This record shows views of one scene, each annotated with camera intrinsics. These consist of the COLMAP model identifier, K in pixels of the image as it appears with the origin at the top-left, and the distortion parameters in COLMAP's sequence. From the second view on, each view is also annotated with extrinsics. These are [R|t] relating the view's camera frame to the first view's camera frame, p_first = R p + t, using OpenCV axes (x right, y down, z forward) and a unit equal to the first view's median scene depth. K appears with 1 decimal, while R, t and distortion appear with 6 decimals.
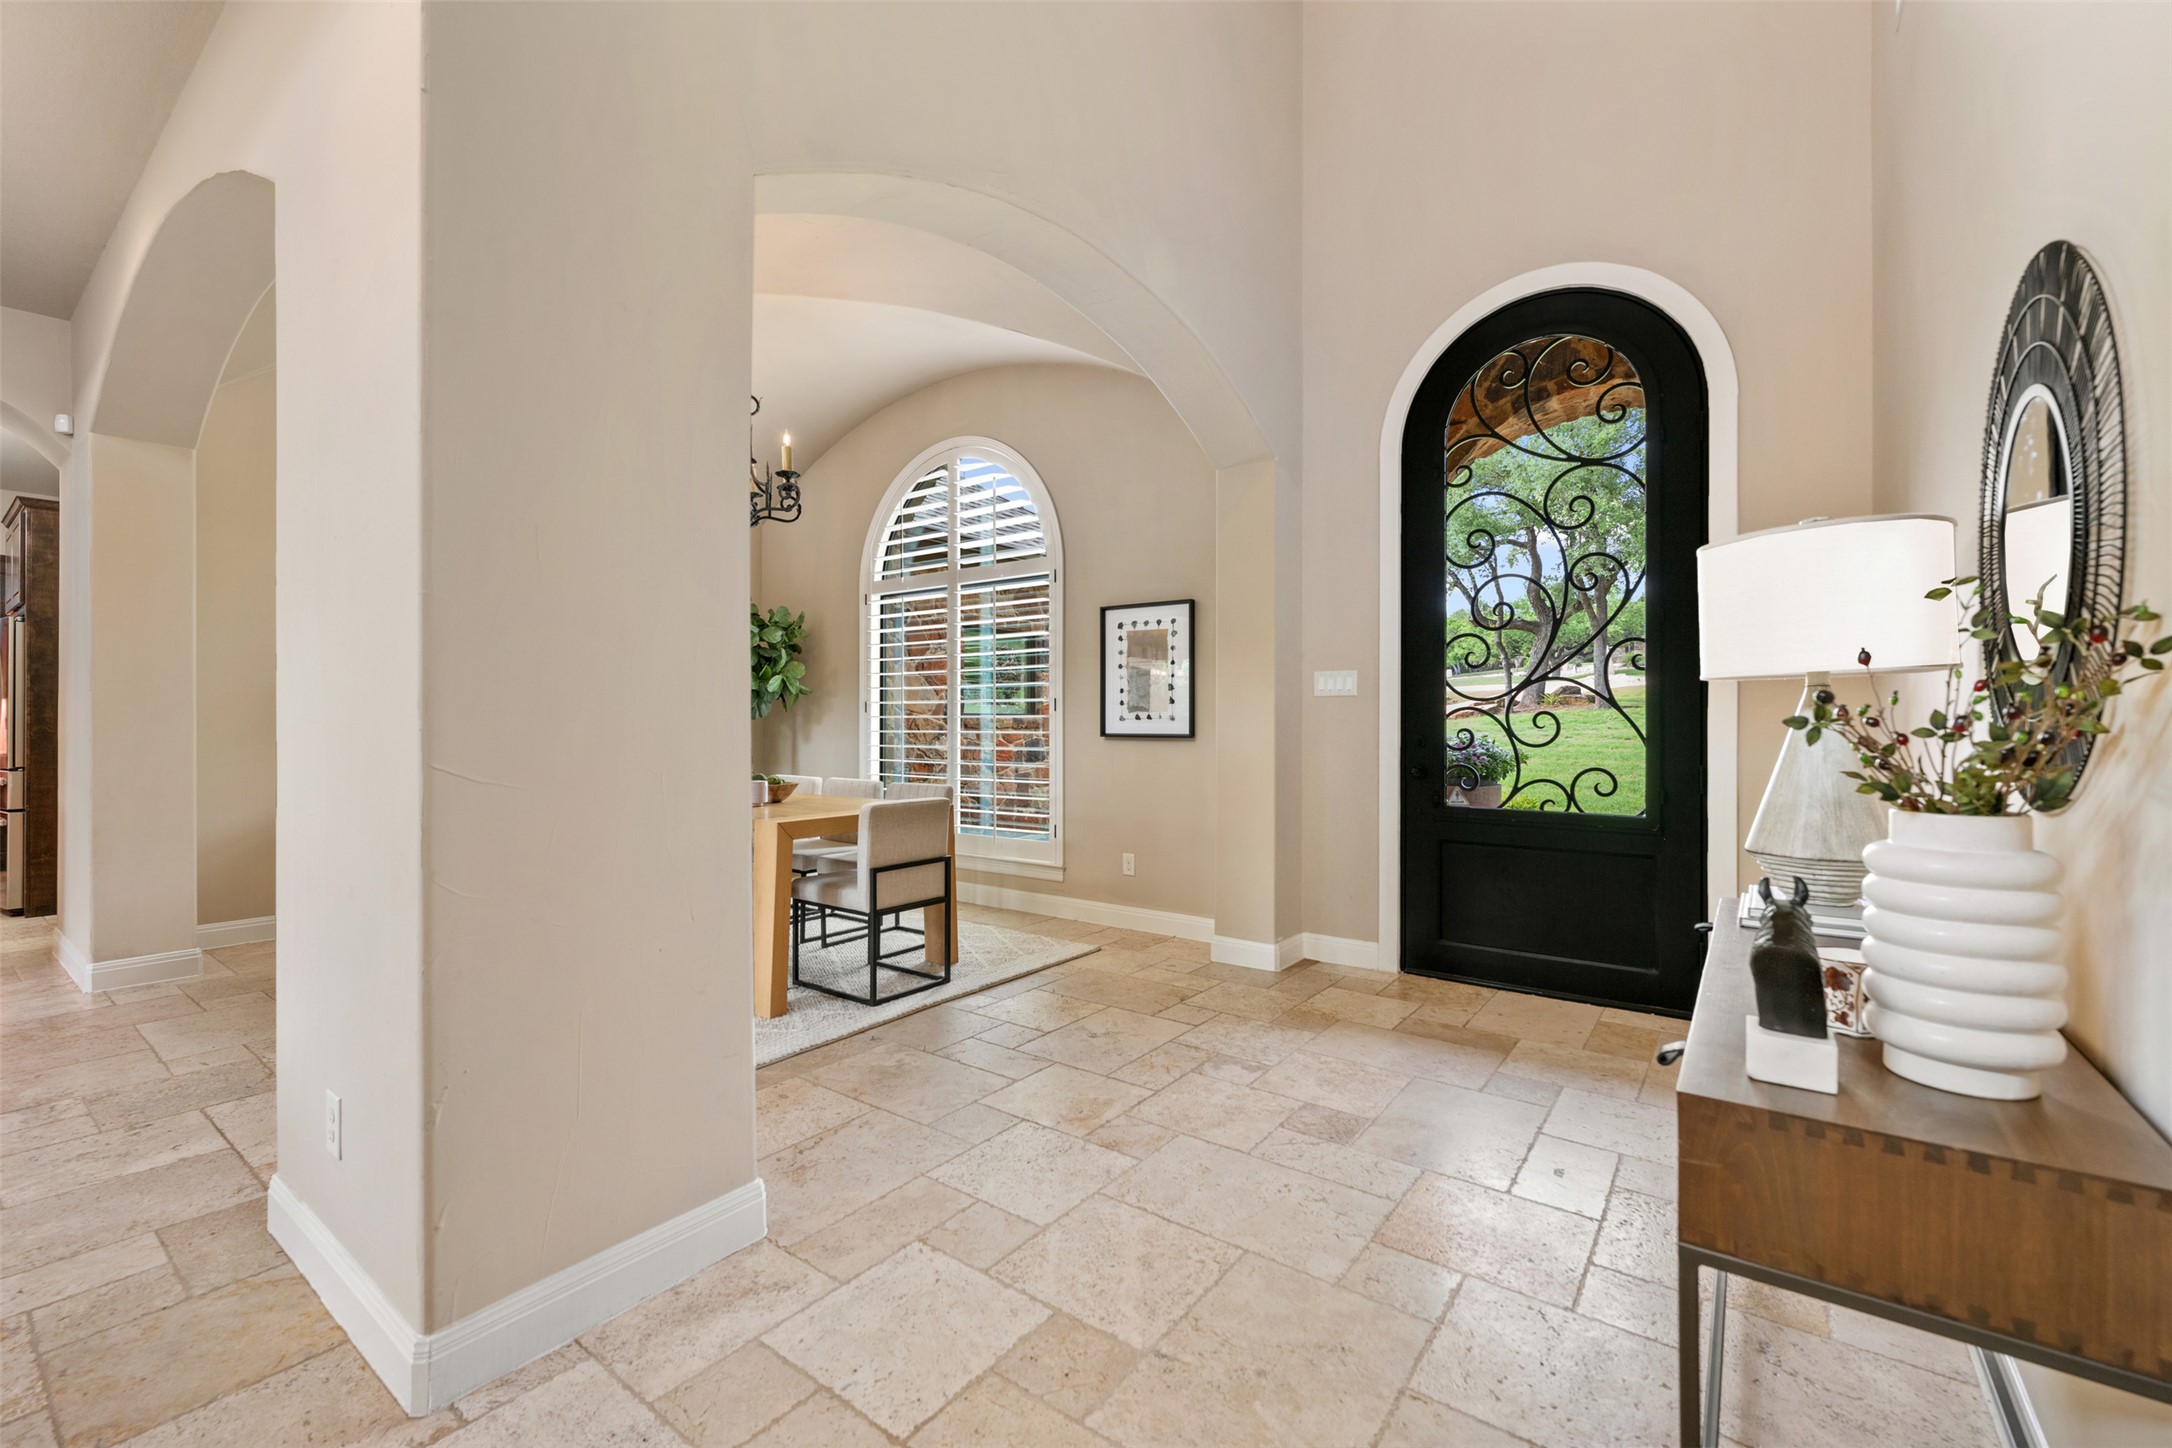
lens RADIAL K [[910.4, 0, 1093.8], [0, 910.4, 720.8], [0, 0, 1]] dist [-0.000795, -0.000015]
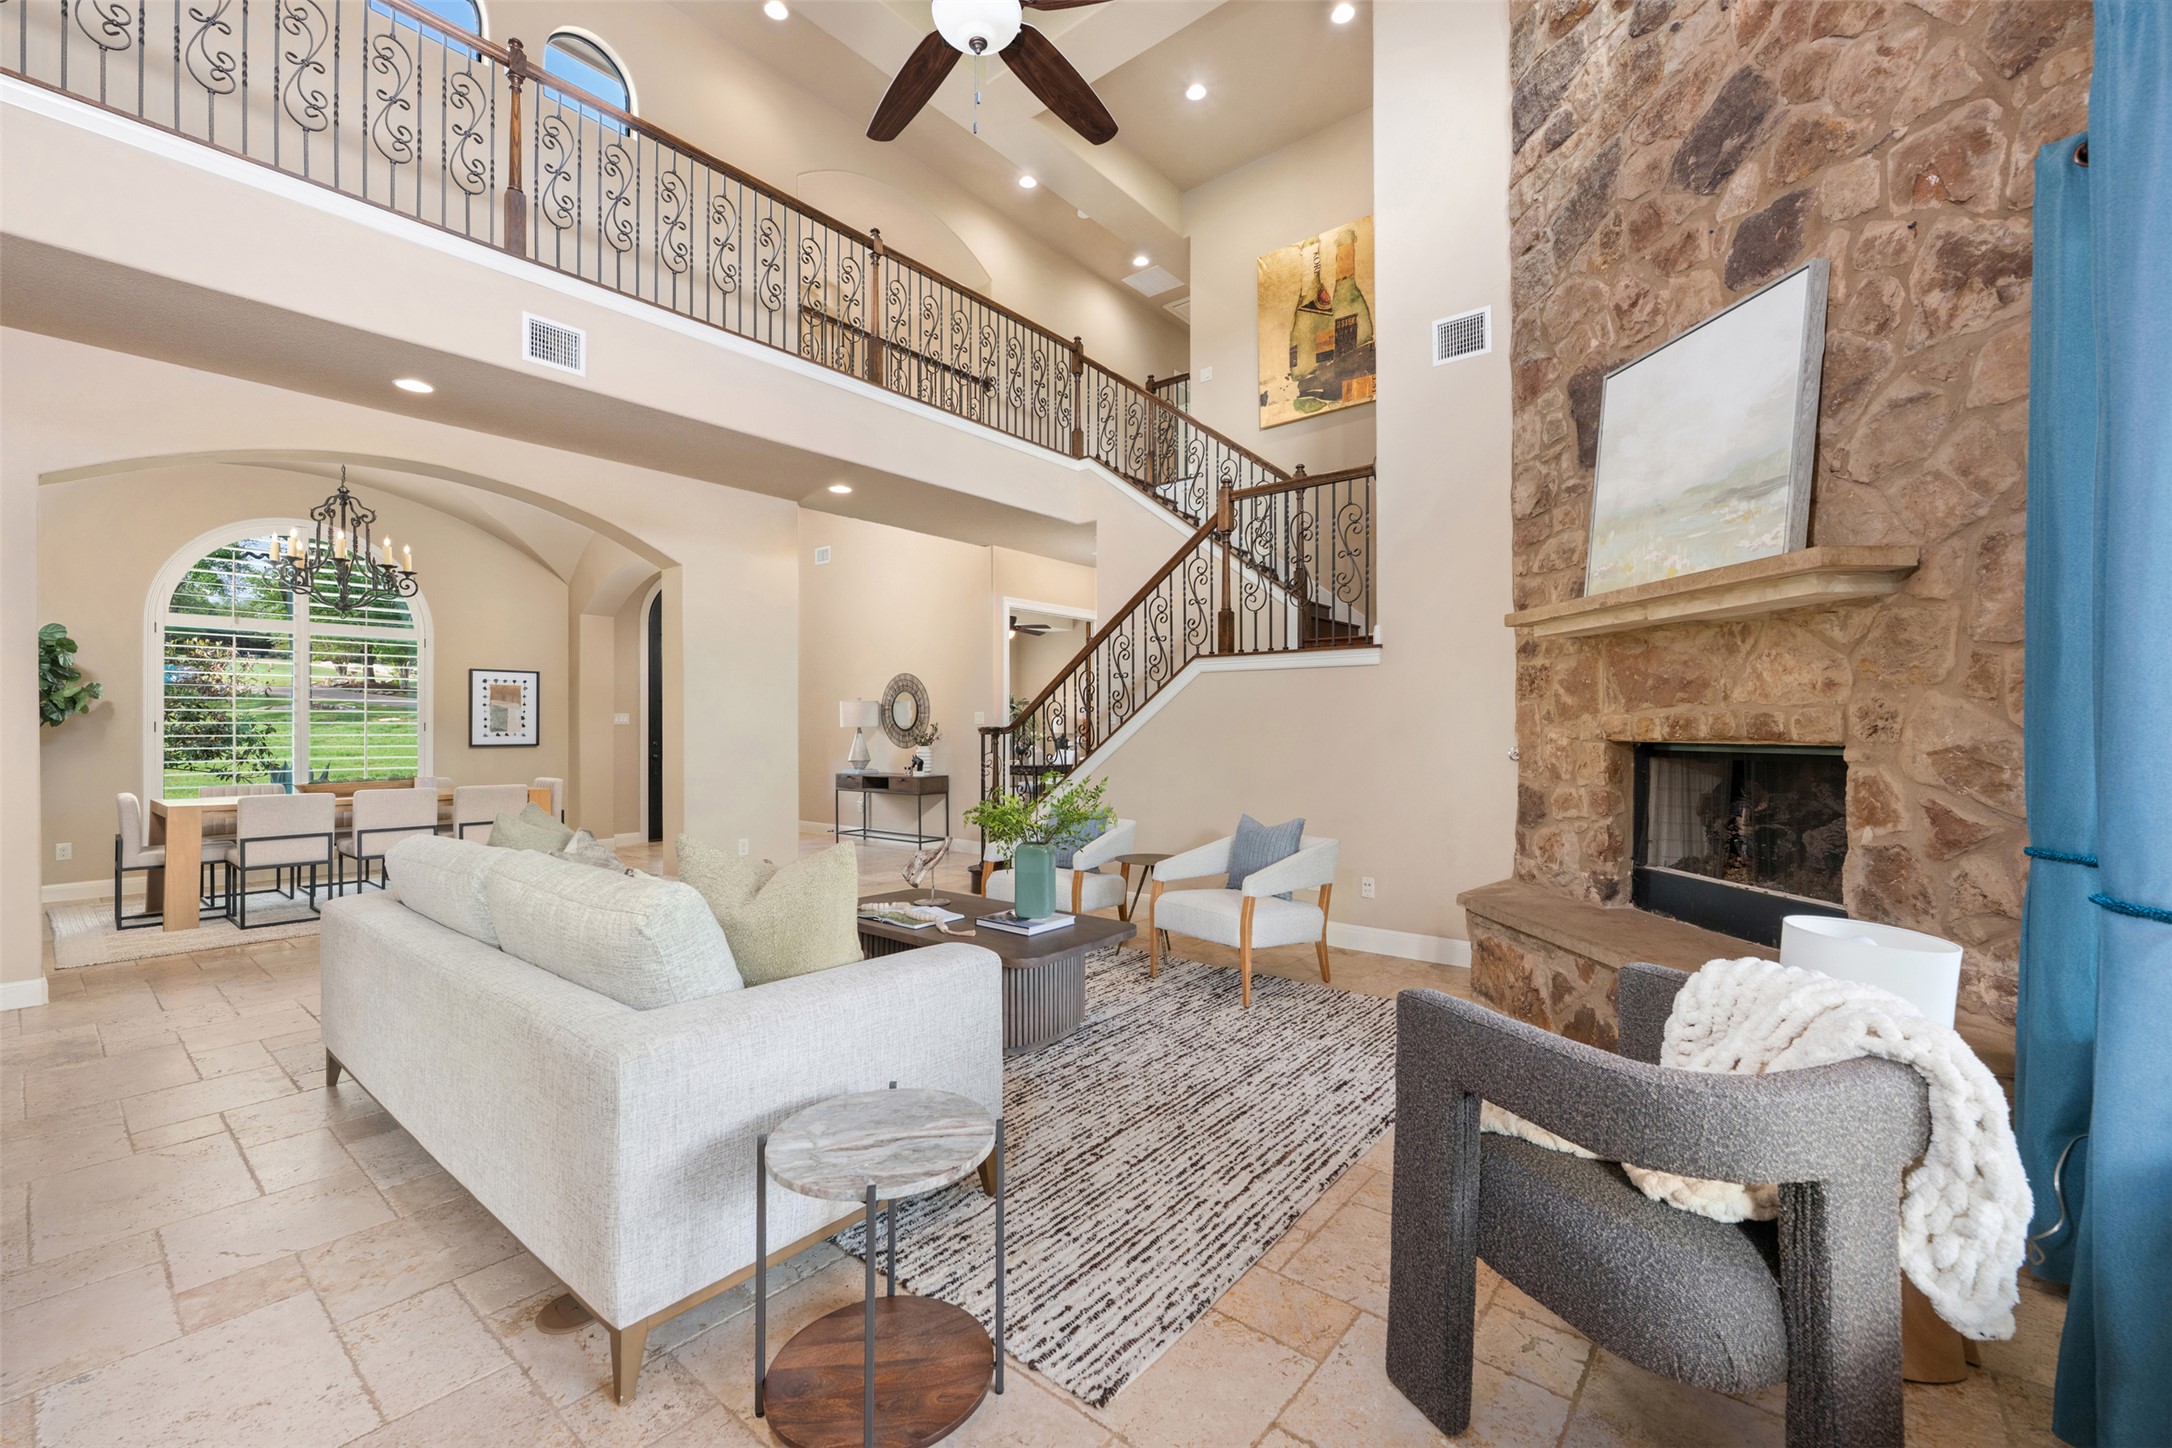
lens RADIAL K [[893.4, 0, 1082.7], [0, 893.4, 721.1], [0, 0, 1]] dist [-0.001314, -0.000284]
pose [[0.056002, 0.006203, 0.998411, -1.623769], [0.001519, 0.999979, -0.006298, -0.017499], [-0.998429, 0.001869, 0.055991, -0.220168]]
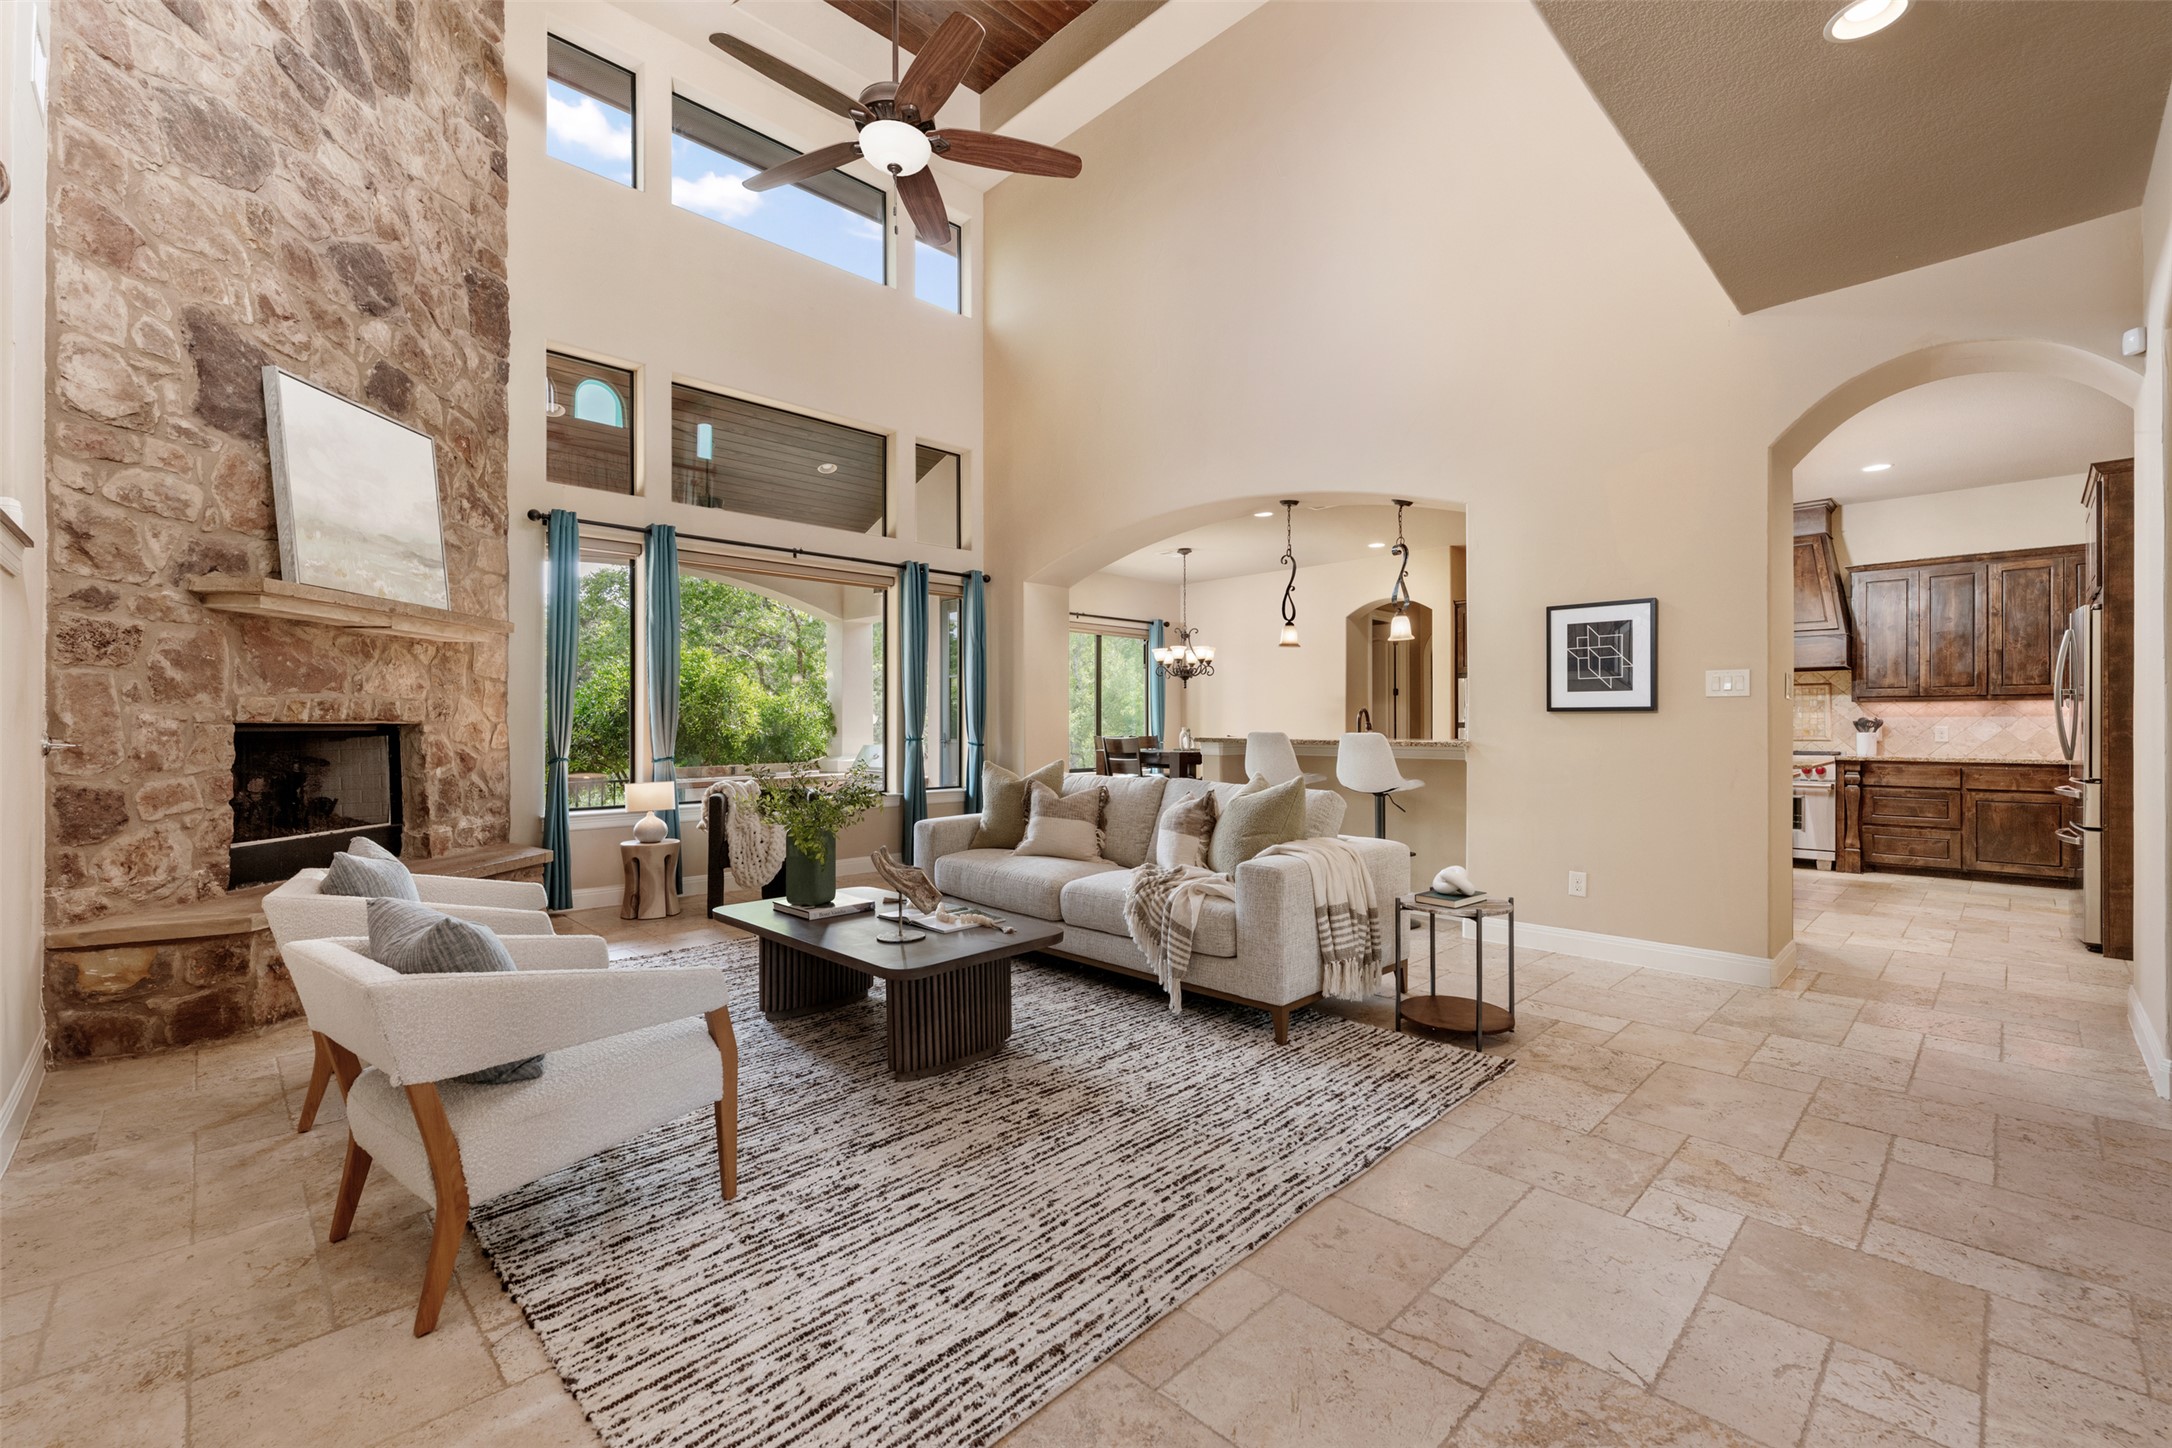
lens RADIAL K [[910.4, 0, 1093.8], [0, 910.4, 720.8], [0, 0, 1]] dist [-0.000795, -0.000015]
pose [[-0.153044, -0.006911, -0.988195, -0.188676], [0.002140, 0.999971, -0.007325, 0.000943], [0.988217, -0.003236, -0.153025, 0.197356]]
